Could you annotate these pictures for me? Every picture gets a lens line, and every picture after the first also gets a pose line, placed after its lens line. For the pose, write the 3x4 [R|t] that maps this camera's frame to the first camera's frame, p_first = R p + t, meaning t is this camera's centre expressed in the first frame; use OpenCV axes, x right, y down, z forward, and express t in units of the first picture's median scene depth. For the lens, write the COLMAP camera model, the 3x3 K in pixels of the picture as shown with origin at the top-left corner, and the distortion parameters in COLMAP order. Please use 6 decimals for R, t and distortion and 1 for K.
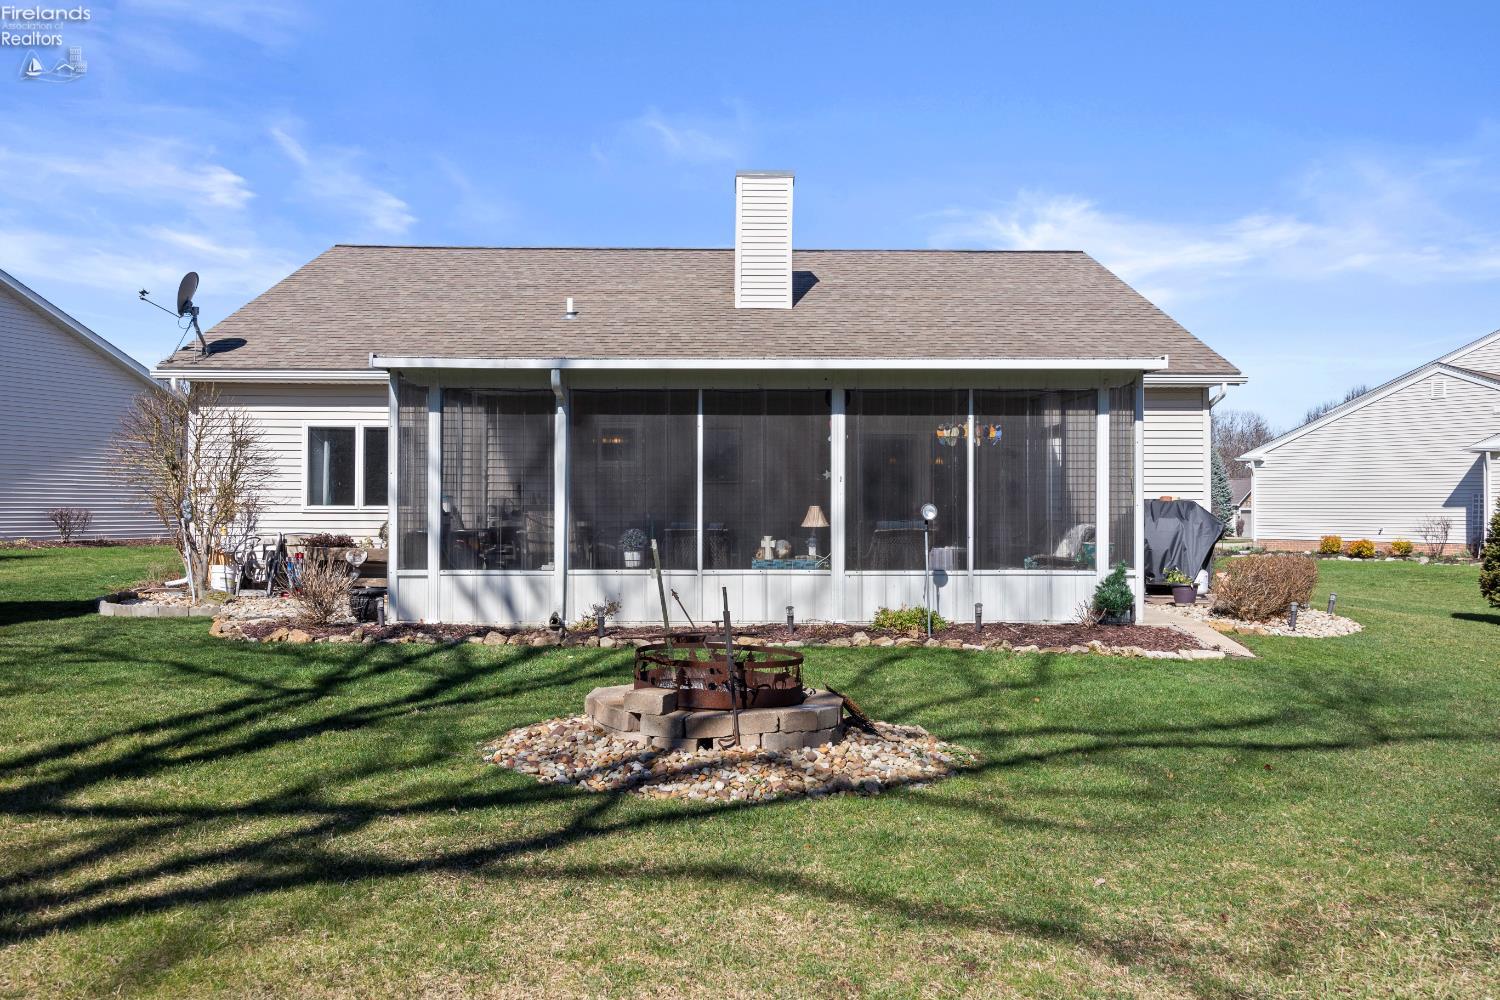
lens RADIAL K [[1197.0, 0, 750.1], [0, 1197.0, 500.6], [0, 0, 1]] dist [0.002314, 0.000206]
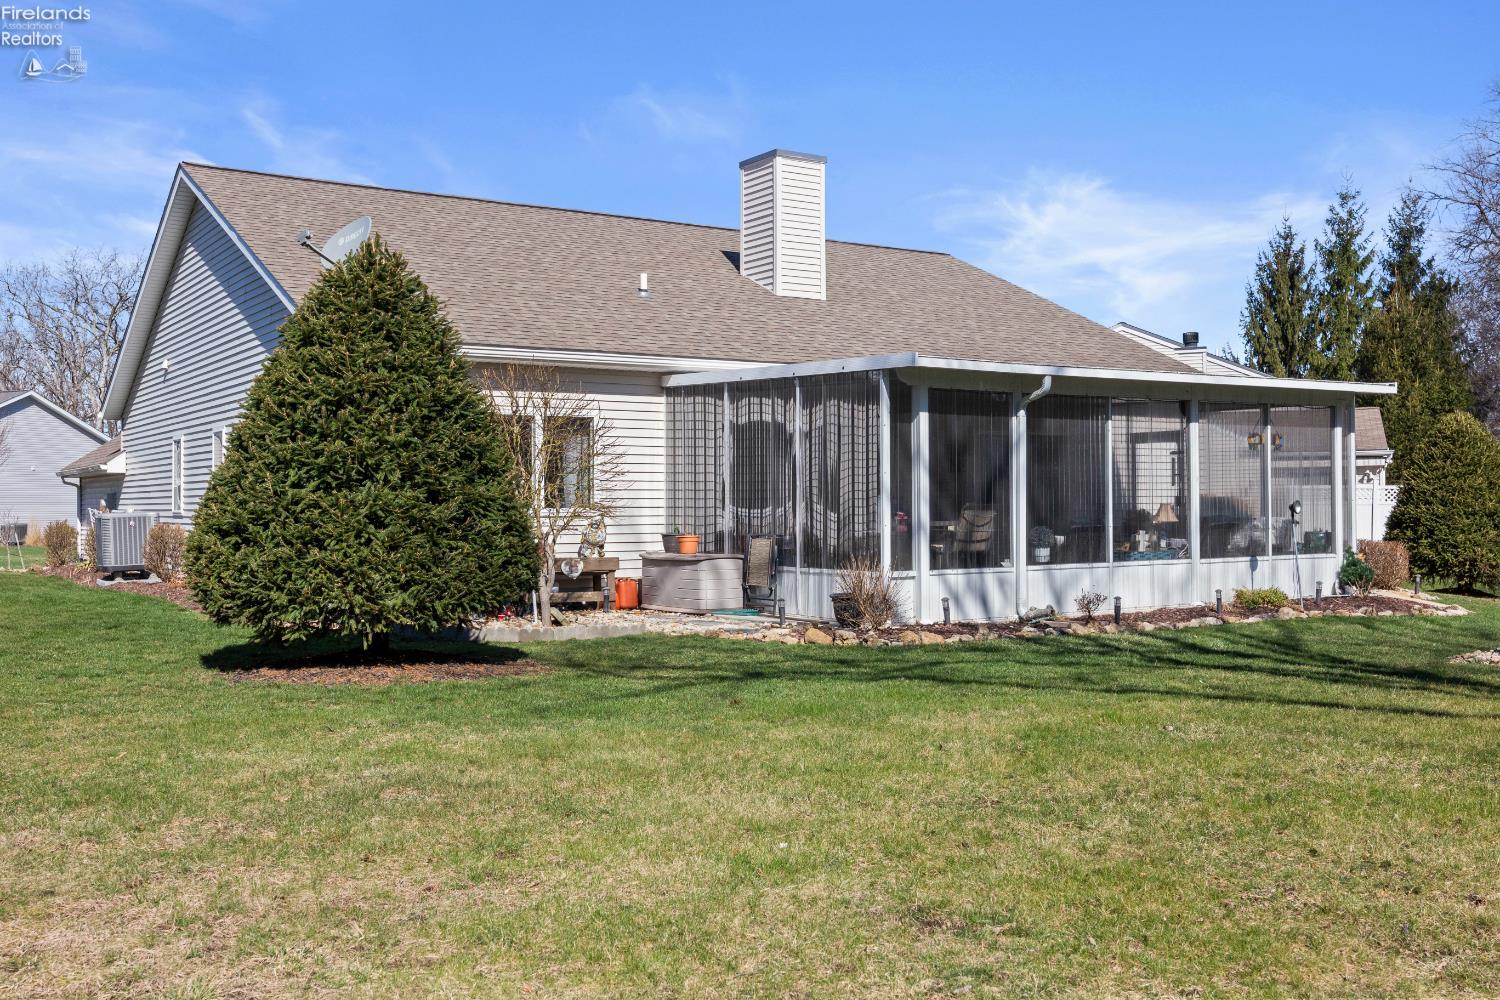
lens RADIAL K [[1479.0, 0, 750.6], [0, 1479.0, 499.2], [0, 0, 1]] dist [0.000594, 0.017414]
pose [[0.842375, -0.007129, 0.538844, -1.041068], [0.005794, 0.999975, 0.004173, -0.007290], [-0.538860, -0.000393, 0.842395, 0.040126]]
